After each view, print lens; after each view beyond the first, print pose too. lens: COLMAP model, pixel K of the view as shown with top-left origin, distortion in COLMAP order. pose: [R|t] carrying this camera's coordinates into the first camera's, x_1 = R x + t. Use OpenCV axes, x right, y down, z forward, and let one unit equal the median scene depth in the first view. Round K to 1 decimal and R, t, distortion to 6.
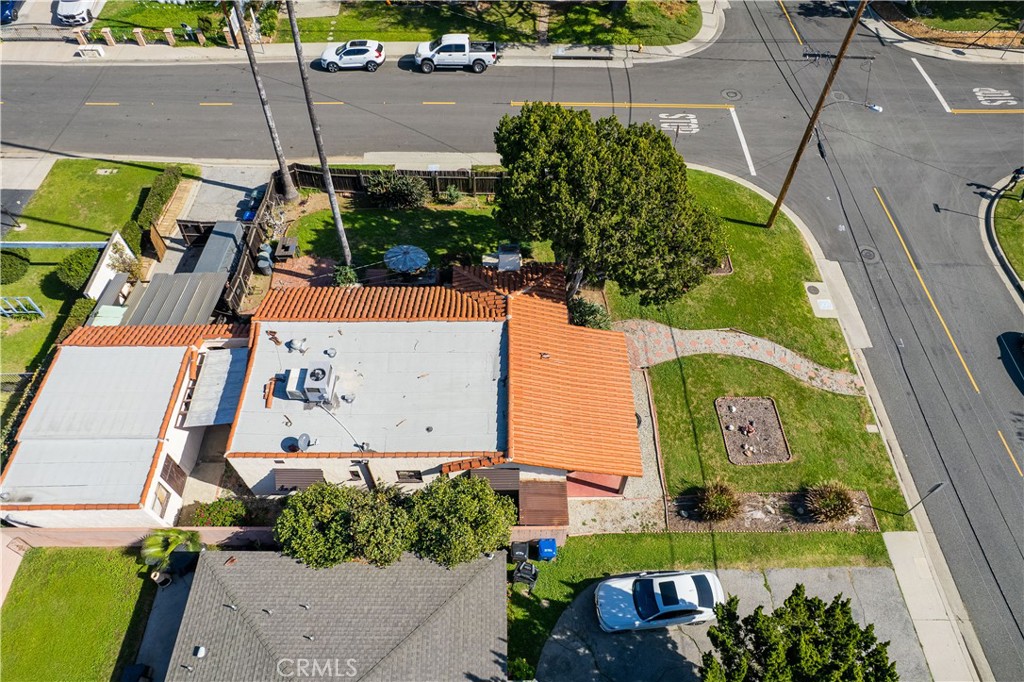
lens RADIAL K [[672.4, 0, 517.8], [0, 672.4, 346.2], [0, 0, 1]] dist [-0.081960, 0.073781]
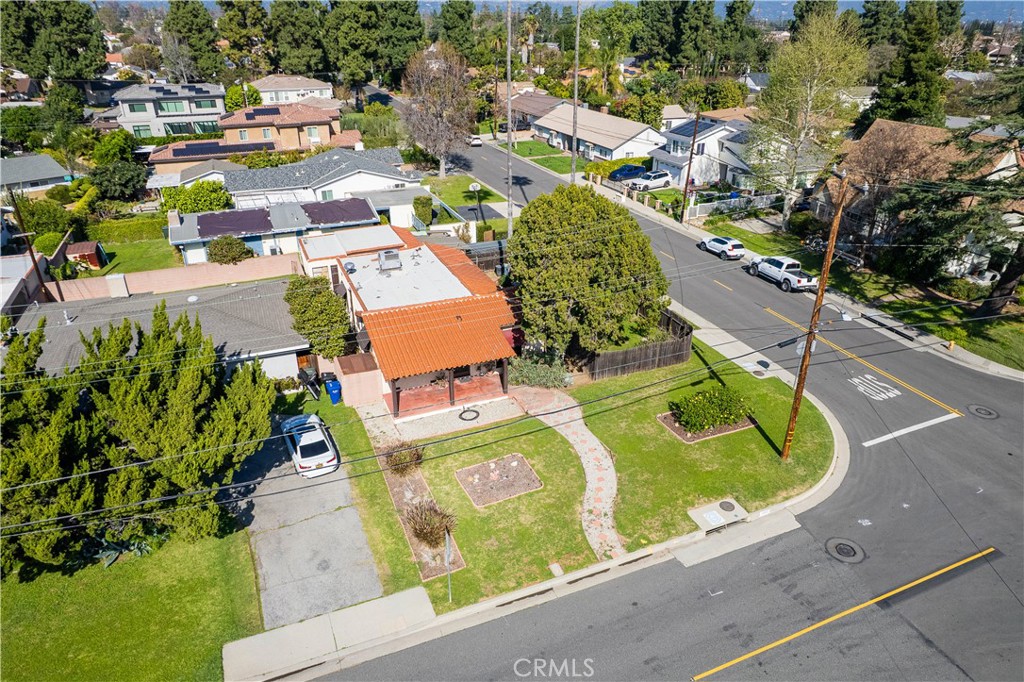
lens RADIAL K [[659.0, 0, 519.5], [0, 659.0, 347.6], [0, 0, 1]] dist [-0.082311, 0.075091]
pose [[0.385098, 0.411312, -0.826149, 1.003437], [-0.745338, 0.666504, -0.015599, -0.012565], [0.544216, 0.621767, 0.563236, 0.313514]]
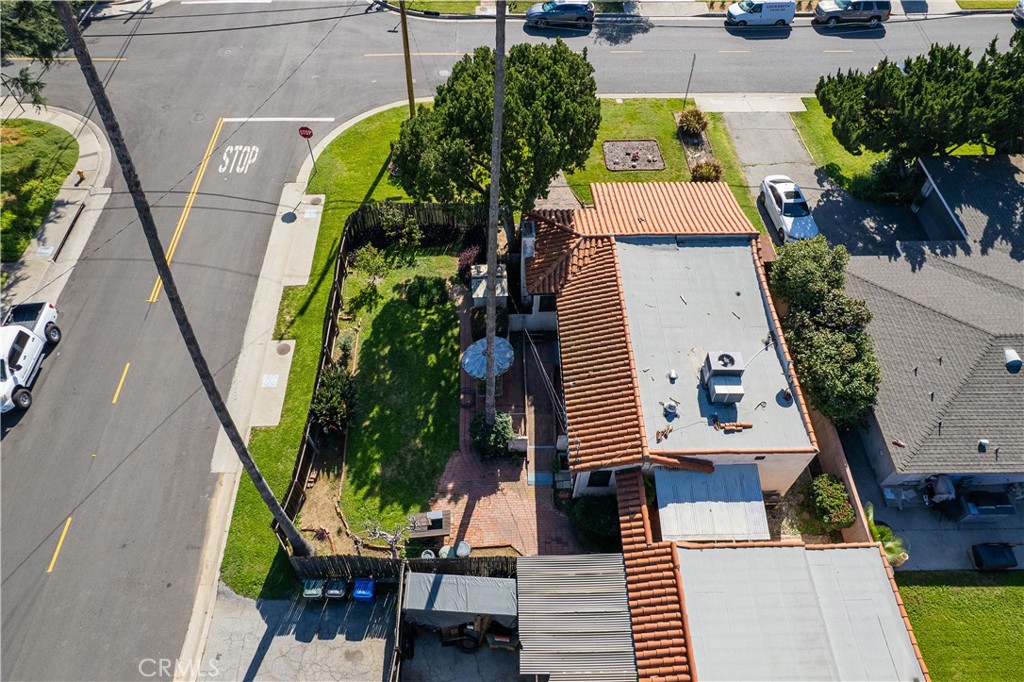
lens RADIAL K [[693.2, 0, 502.0], [0, 693.2, 343.8], [0, 0, 1]] dist [-0.077162, 0.068006]
pose [[-0.004344, -0.807482, 0.589877, -0.673434], [0.803701, 0.348175, 0.482535, -0.548562], [-0.595018, 0.476180, 0.647461, 0.421564]]
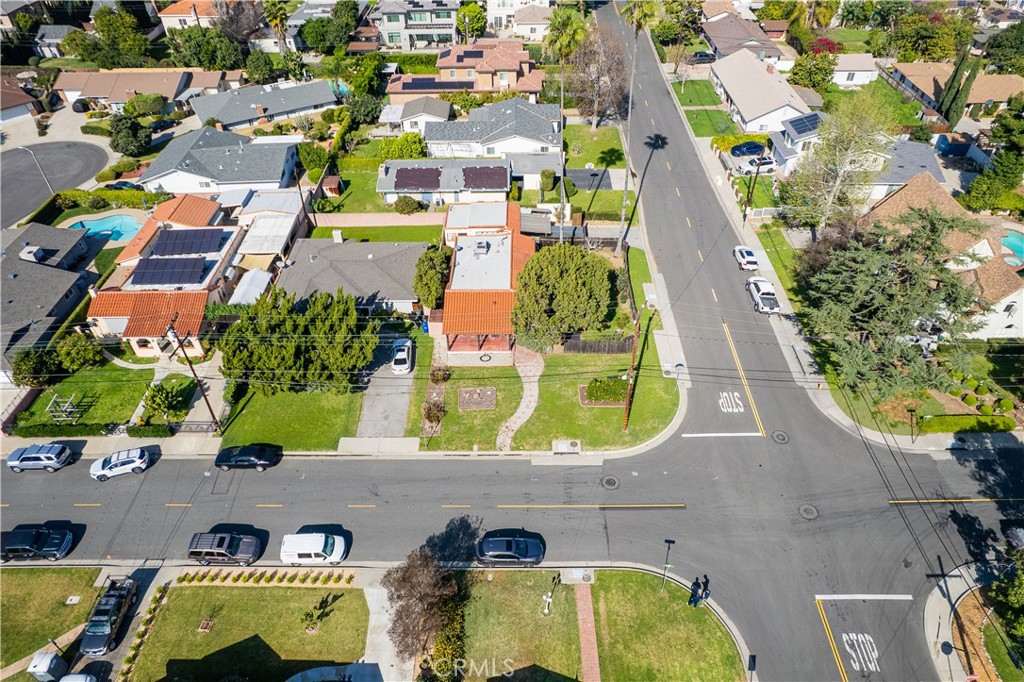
lens RADIAL K [[688.1, 0, 518.2], [0, 688.1, 346.5], [0, 0, 1]] dist [-0.076380, 0.072611]
pose [[-0.013758, 0.651259, -0.758731, 1.685302], [-0.799772, 0.448268, 0.399274, -0.809212], [0.600146, 0.612306, 0.514691, -0.092730]]
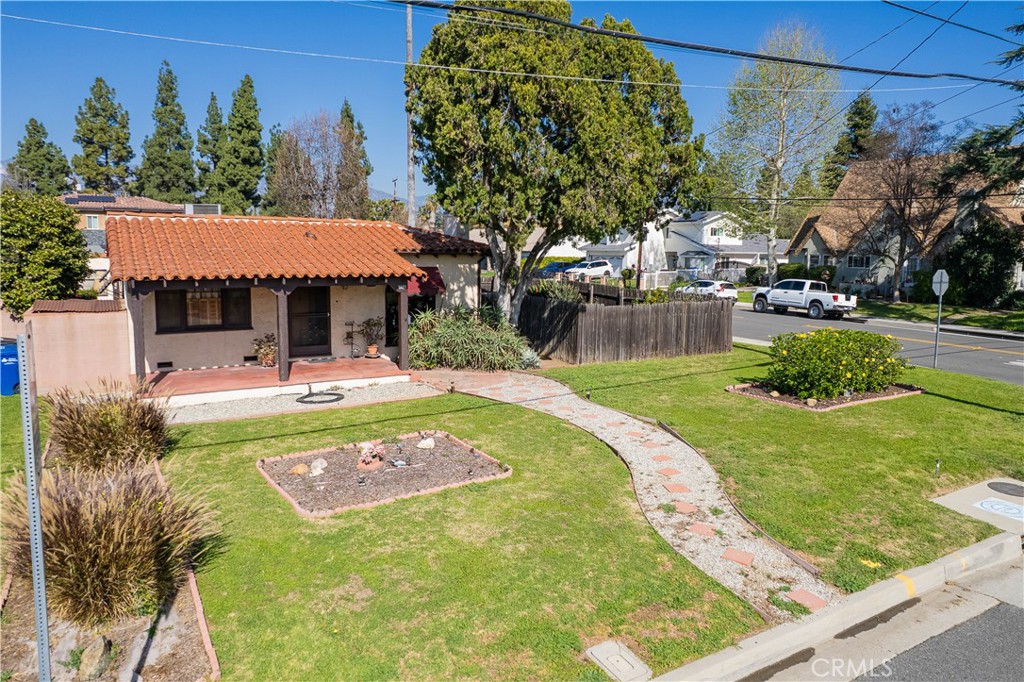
lens RADIAL K [[700.6, 0, 520.1], [0, 700.6, 328.1], [0, 0, 1]] dist [-0.092002, 0.085423]
pose [[0.511946, 0.095807, -0.853658, 0.636762], [-0.694755, 0.630624, -0.345874, 0.142231], [0.505200, 0.770152, 0.389408, 0.767978]]
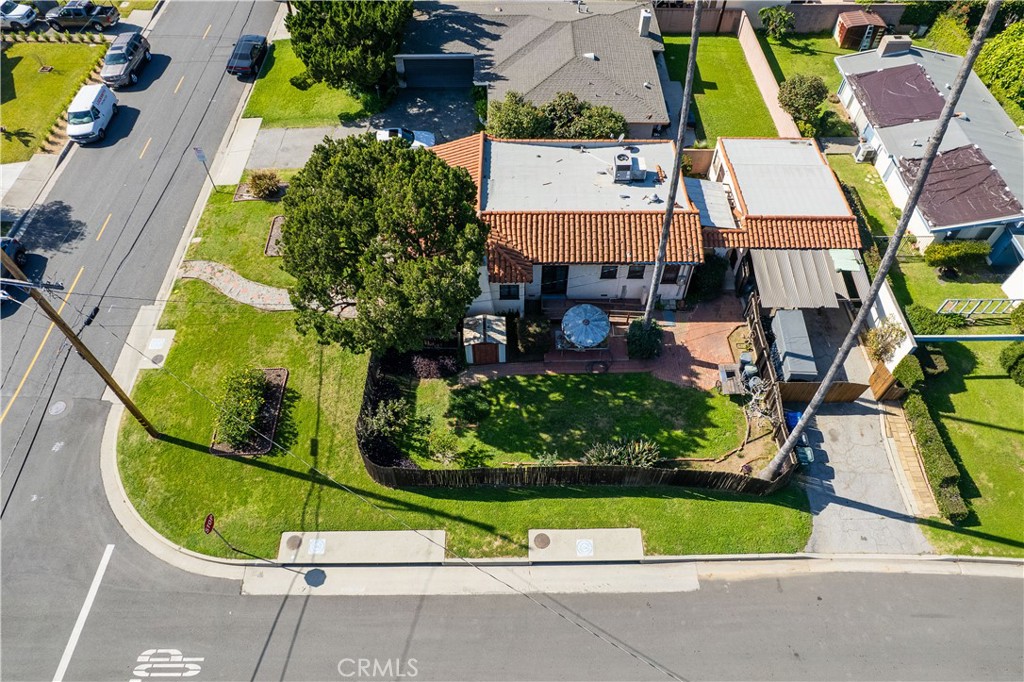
lens RADIAL K [[672.4, 0, 517.8], [0, 672.4, 346.2], [0, 0, 1]] dist [-0.081960, 0.073781]
pose [[-0.999938, -0.010269, -0.004393, -0.067108], [-0.001283, -0.285026, 0.958519, -1.056542], [-0.011095, 0.958465, 0.284995, 0.767672]]
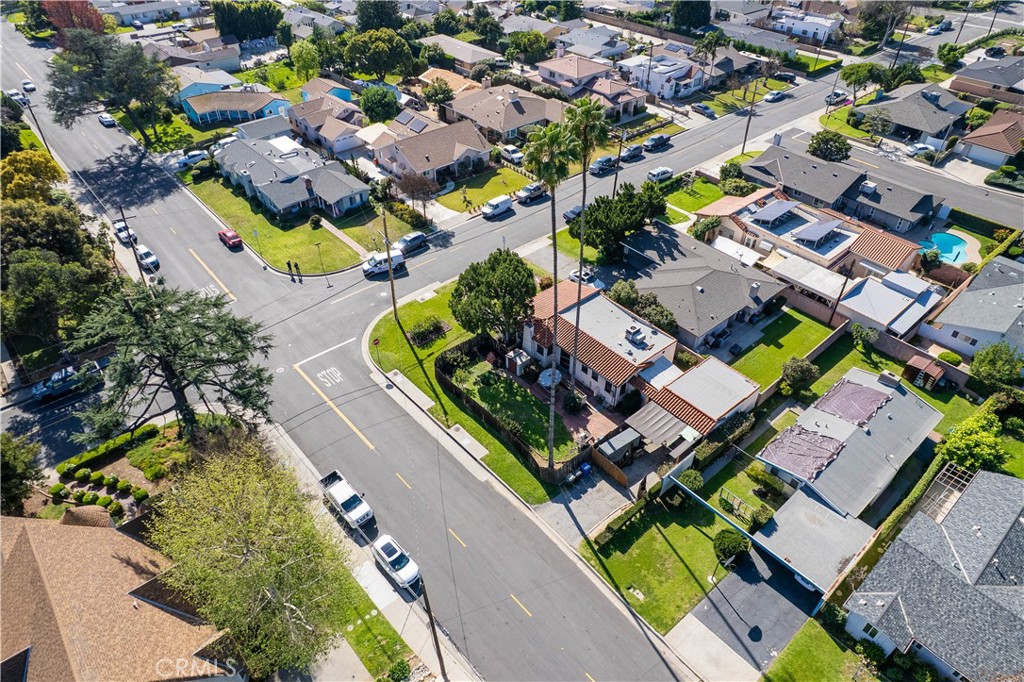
lens RADIAL K [[659.0, 0, 519.5], [0, 659.0, 347.6], [0, 0, 1]] dist [-0.082311, 0.075091]
pose [[-0.651072, -0.497592, 0.573155, -1.157546], [0.602925, 0.119659, 0.788773, -1.696459], [-0.461071, 0.859118, 0.222104, 0.554050]]
